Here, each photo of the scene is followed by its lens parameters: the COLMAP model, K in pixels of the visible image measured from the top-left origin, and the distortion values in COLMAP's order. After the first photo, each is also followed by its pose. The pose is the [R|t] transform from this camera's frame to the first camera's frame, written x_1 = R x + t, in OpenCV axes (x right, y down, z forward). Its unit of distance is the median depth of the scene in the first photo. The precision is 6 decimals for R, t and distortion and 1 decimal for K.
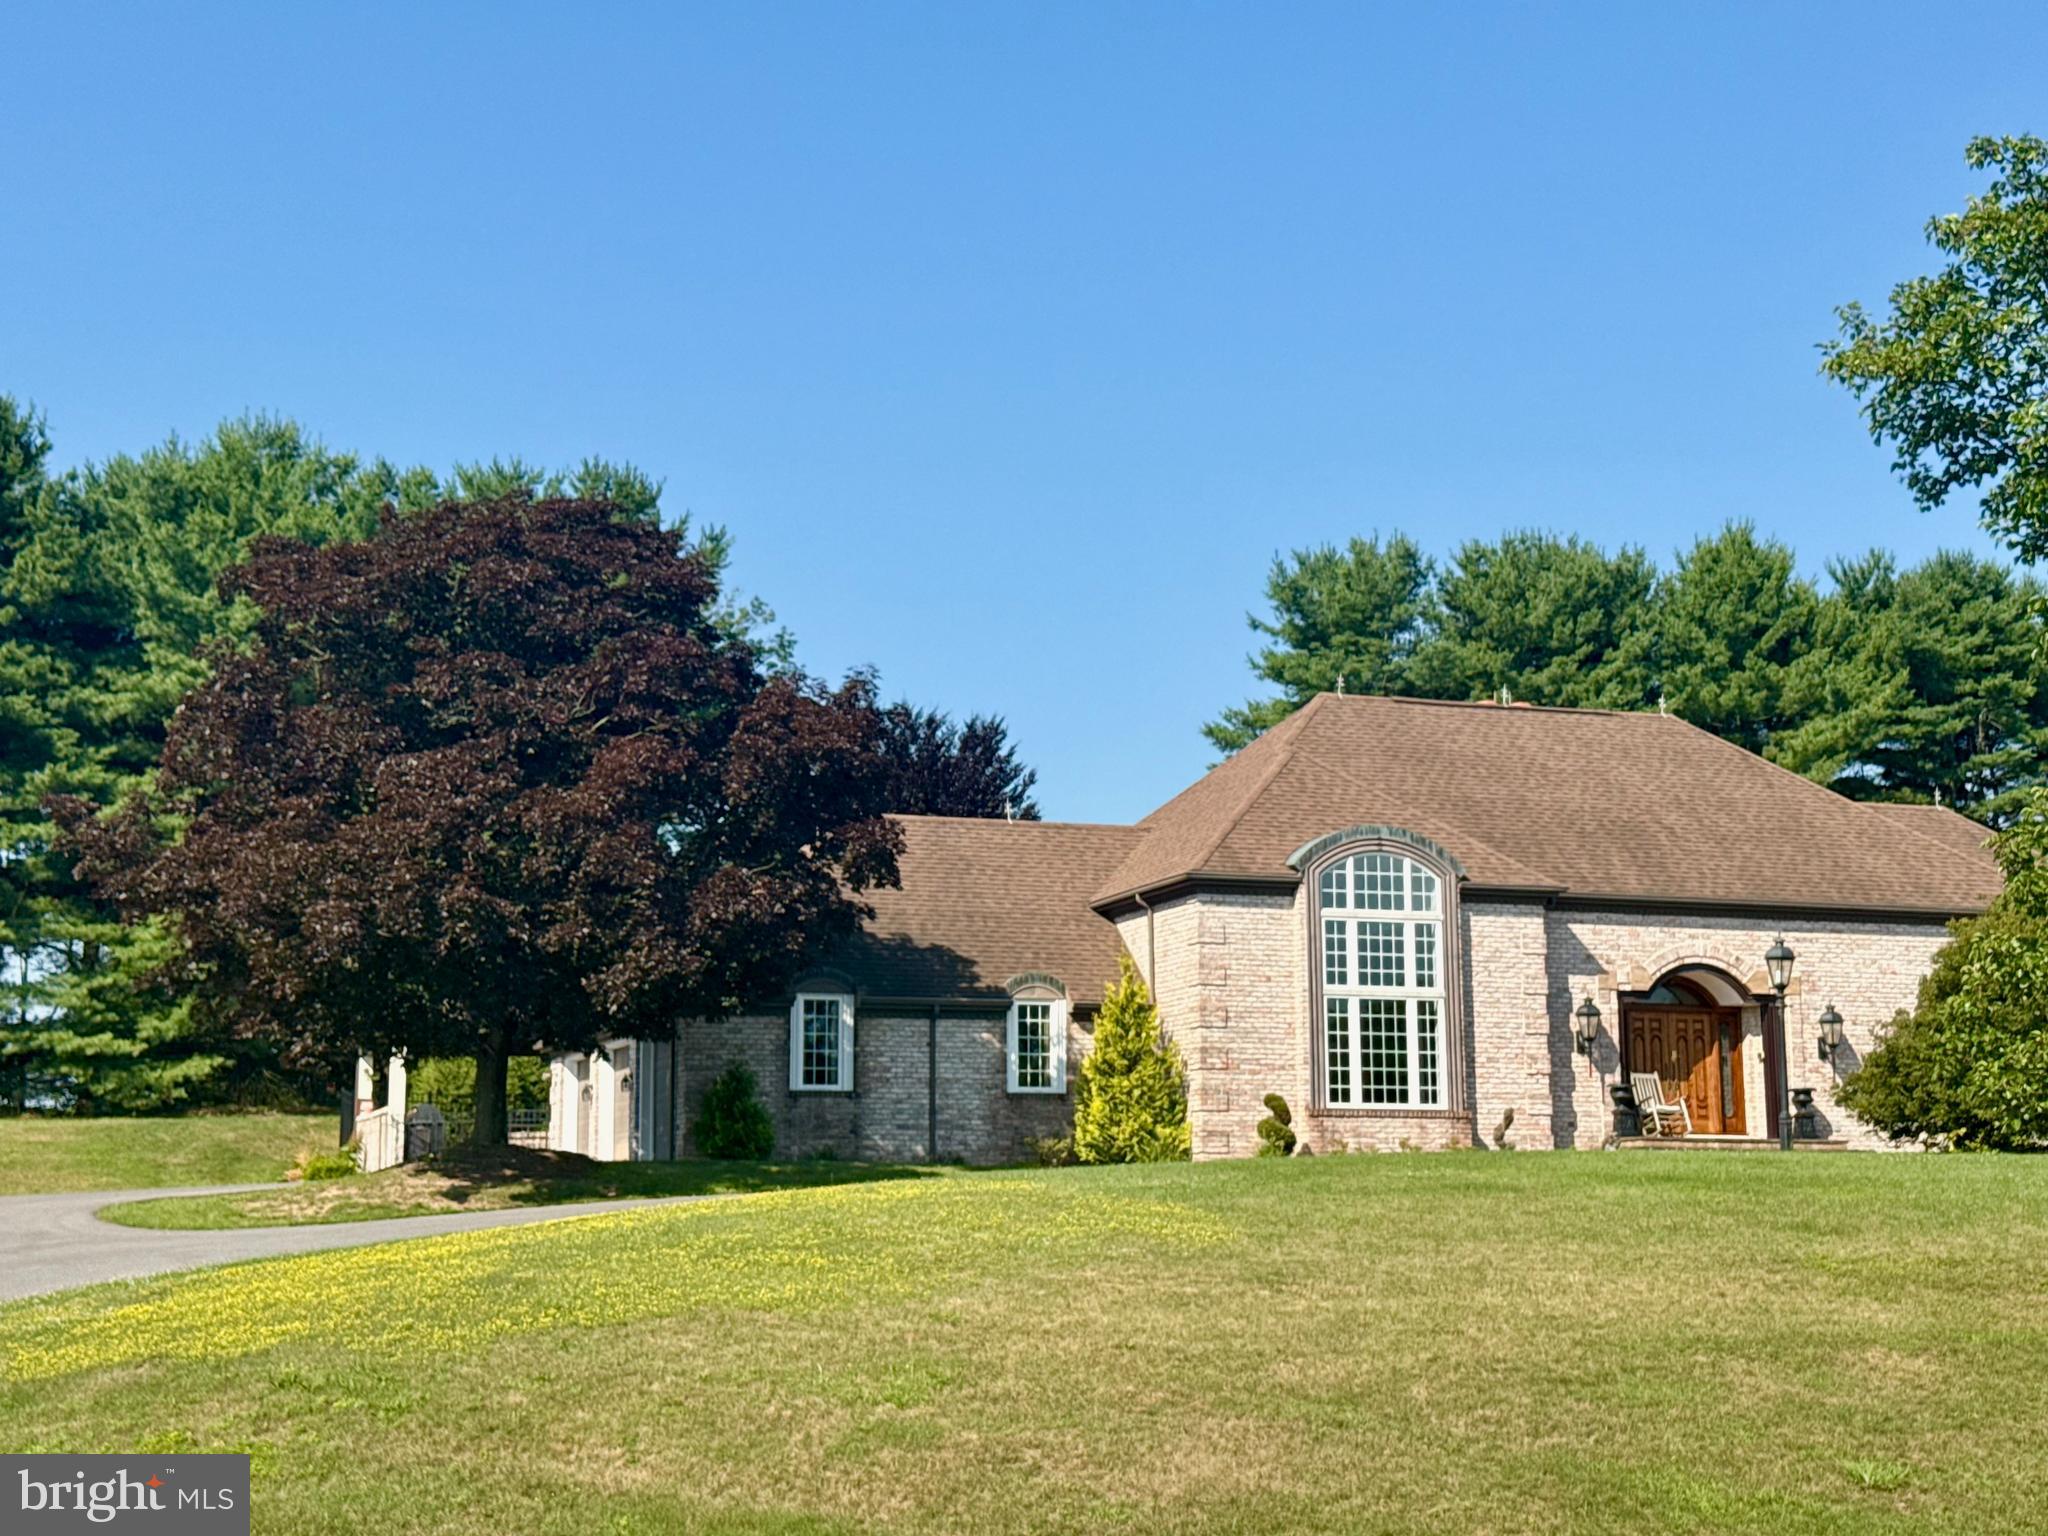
lens RADIAL K [[2897.7, 0, 1029.4], [0, 2897.7, 768.6], [0, 0, 1]] dist [0.139581, -0.069242]
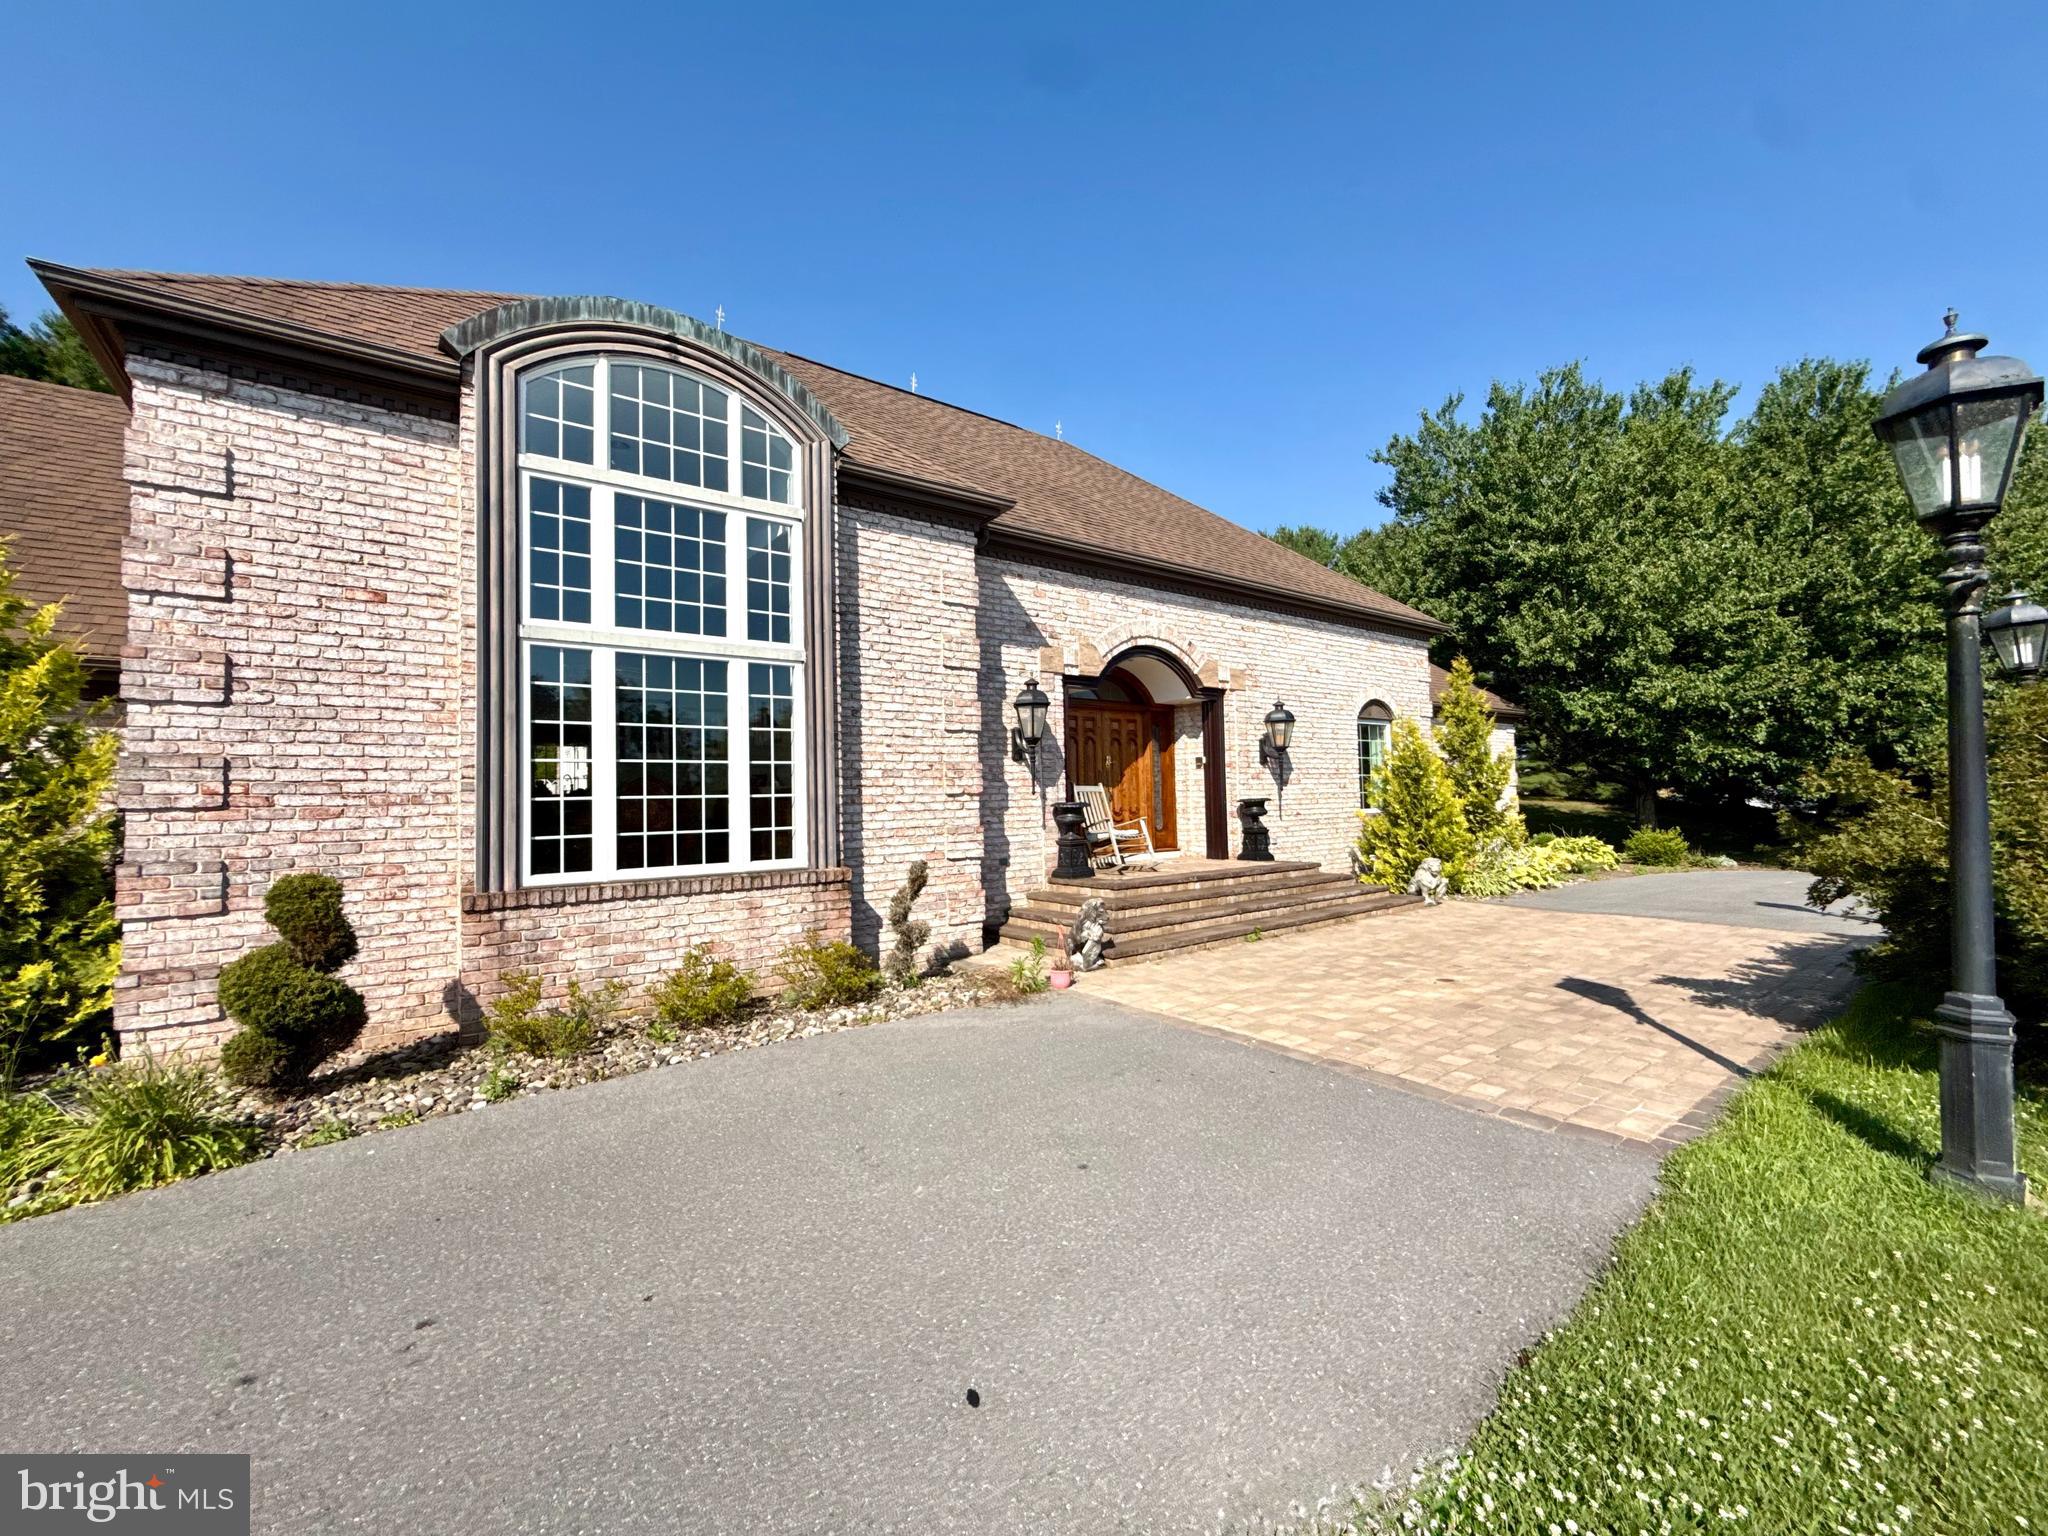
lens RADIAL K [[822.0, 0, 1020.7], [0, 822.0, 768.1], [0, 0, 1]] dist [0.000097, 0.000260]
pose [[0.953308, -0.004507, 0.301966, 0.133434], [-0.030951, 0.993165, 0.112539, 0.079171], [-0.300410, -0.116630, 0.946653, 0.832643]]
